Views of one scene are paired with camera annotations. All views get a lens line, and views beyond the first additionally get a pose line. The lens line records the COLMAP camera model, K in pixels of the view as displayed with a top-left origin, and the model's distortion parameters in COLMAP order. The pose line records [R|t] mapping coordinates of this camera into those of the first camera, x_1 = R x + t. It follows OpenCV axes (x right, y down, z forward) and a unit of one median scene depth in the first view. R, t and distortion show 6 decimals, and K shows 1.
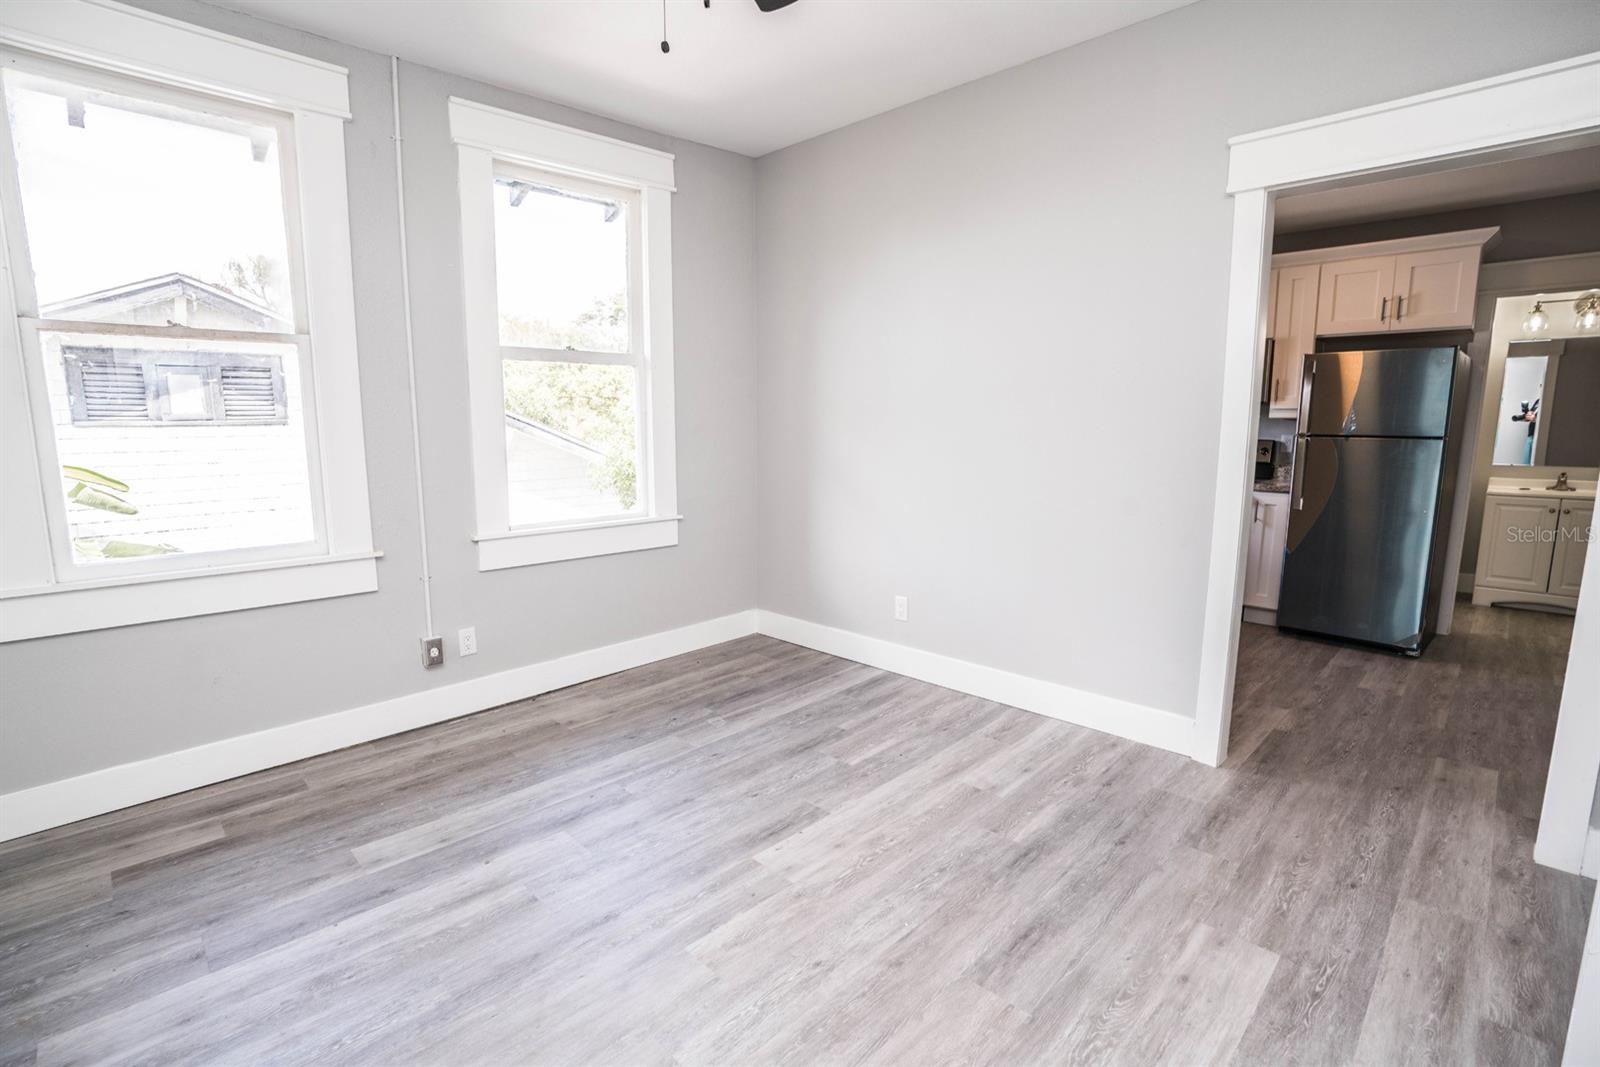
lens RADIAL K [[746.0, 0, 800.0], [0, 746.0, 533.5], [0, 0, 1]] dist [-0.069892, 0.029109]
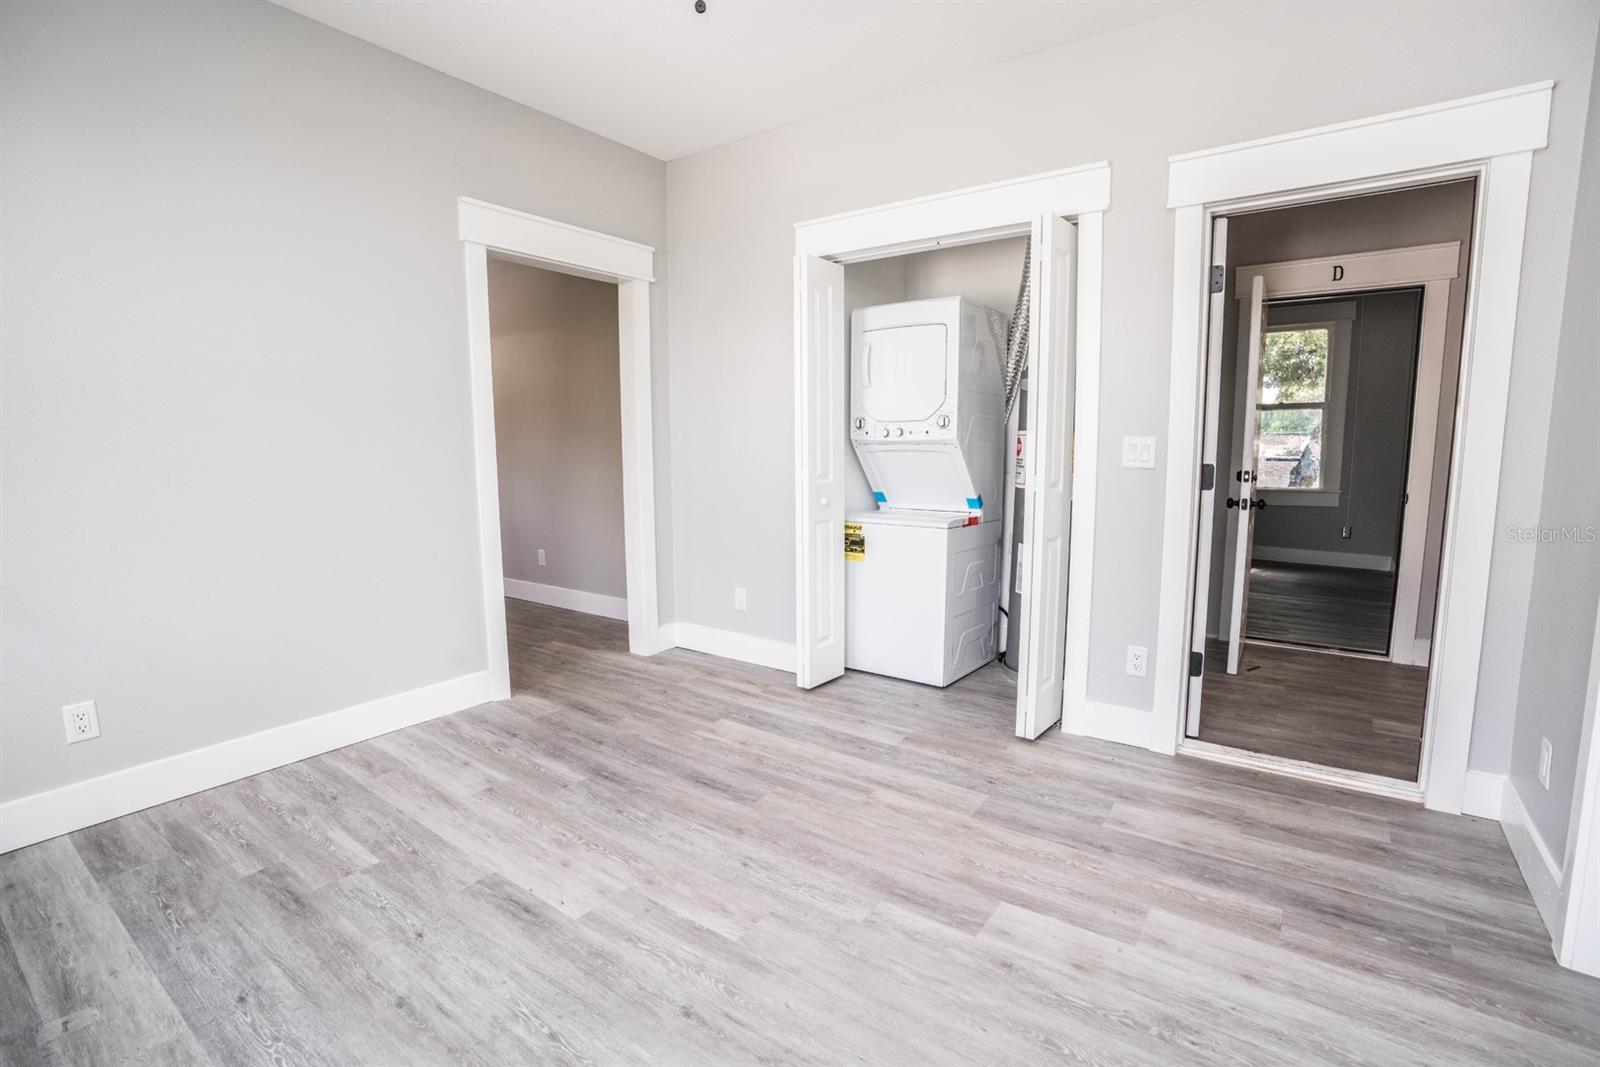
lens RADIAL K [[740.8, 0, 796.1], [0, 740.8, 532.5], [0, 0, 1]] dist [-0.070121, 0.028726]
pose [[-0.156533, -0.121280, 0.980198, -0.664581], [0.151810, 0.977685, 0.145212, -0.062828], [-0.975936, 0.171535, -0.134628, 0.597078]]
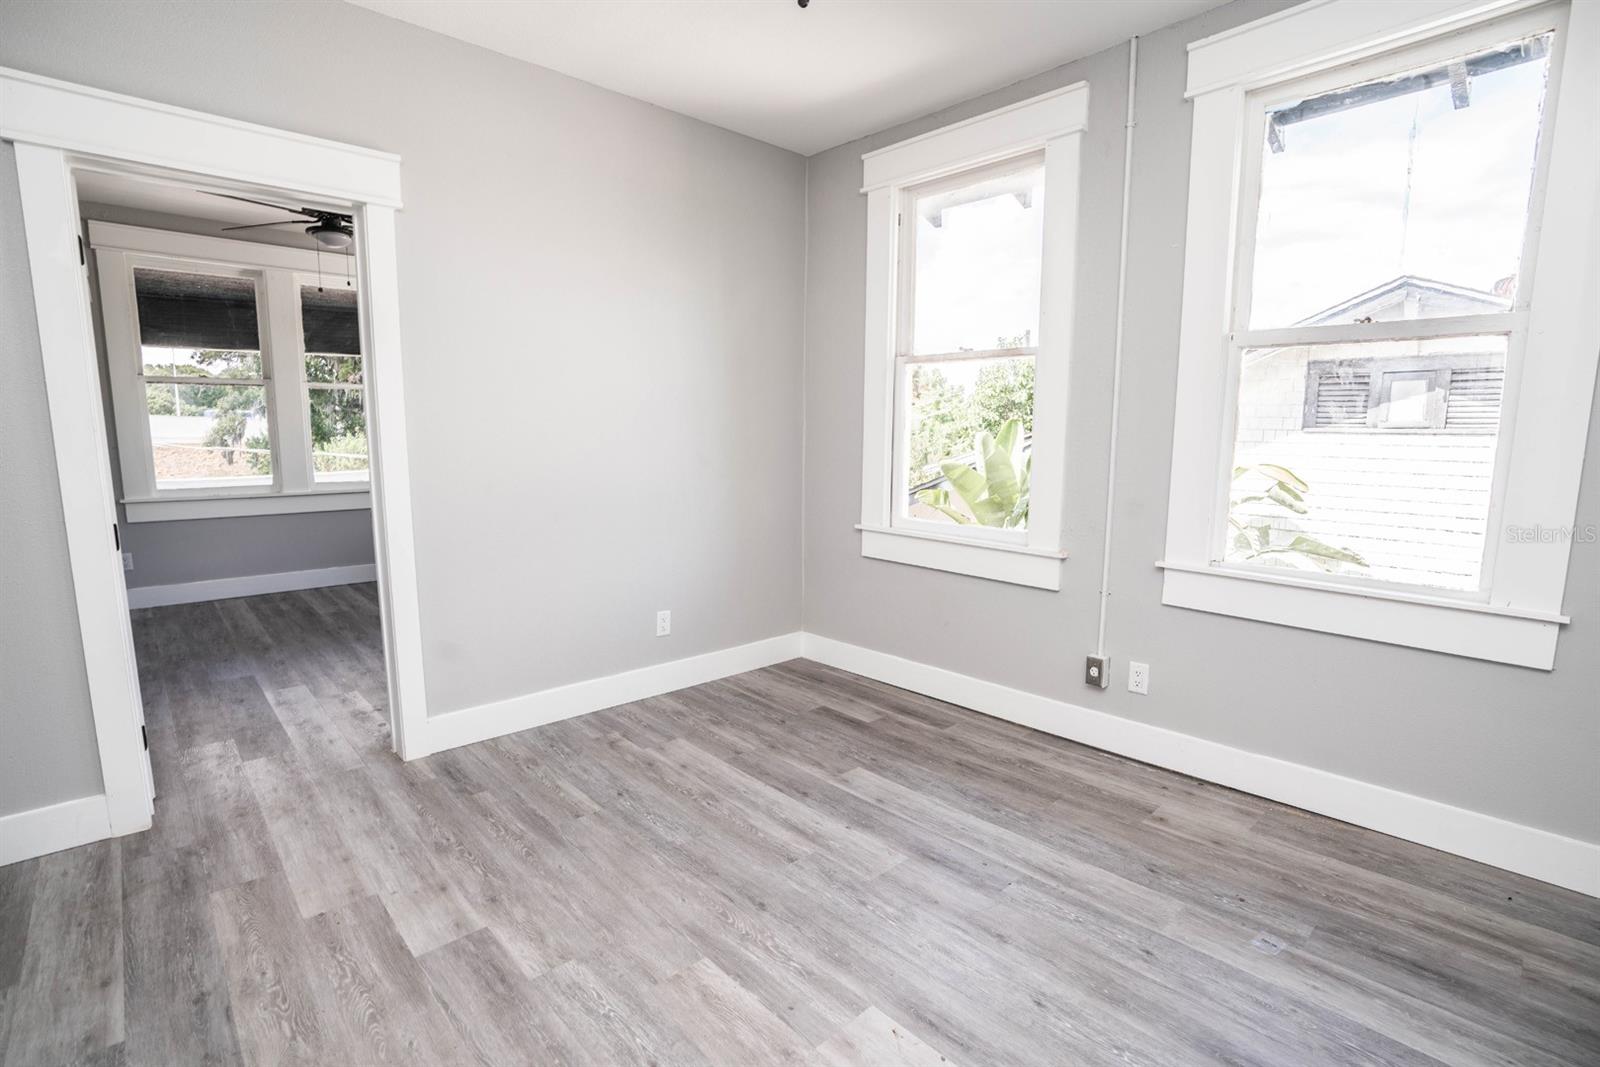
lens RADIAL K [[758.2, 0, 798.5], [0, 758.2, 533.9], [0, 0, 1]] dist [-0.068569, 0.027470]
pose [[-0.037751, 0.138791, -0.989602, 0.467871], [-0.153310, 0.977779, 0.142981, -0.095272], [0.987457, 0.157114, -0.015634, 0.655043]]
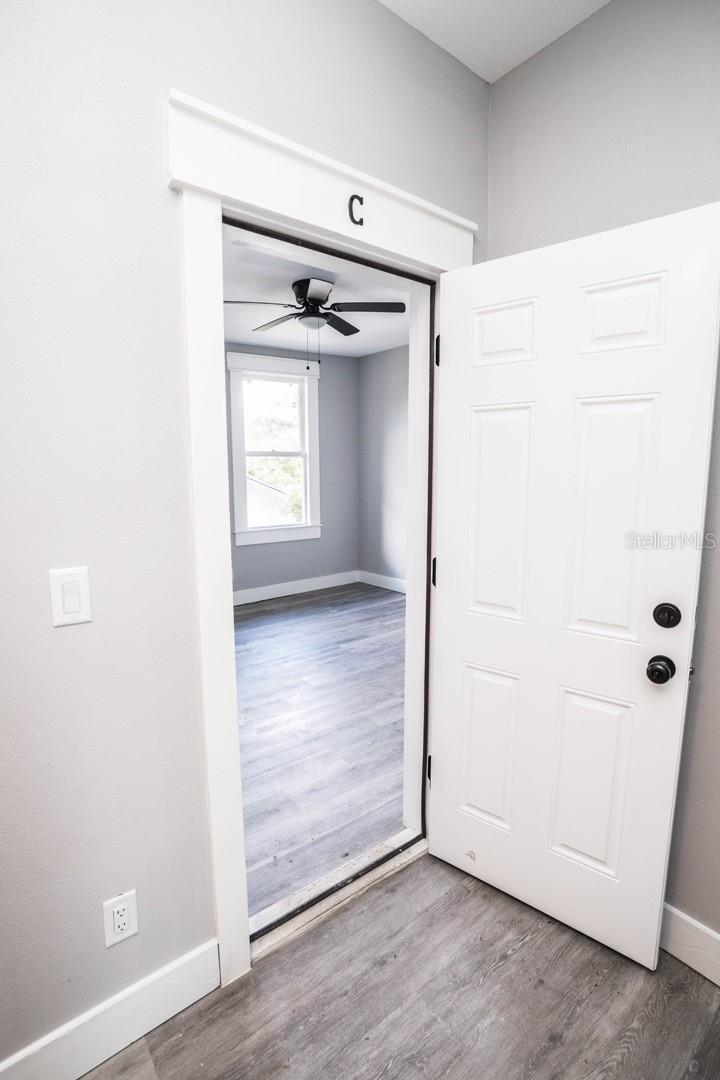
lens RADIAL K [[517.9, 0, 360.0], [0, 517.9, 540.0], [0, 0, 1]] dist [-0.072085, 0.031264]
pose [[0.993170, 0.007352, -0.116441, 0.176682], [-0.008774, 0.999893, -0.011705, 0.051965], [0.116342, 0.012647, 0.993129, -0.683549]]
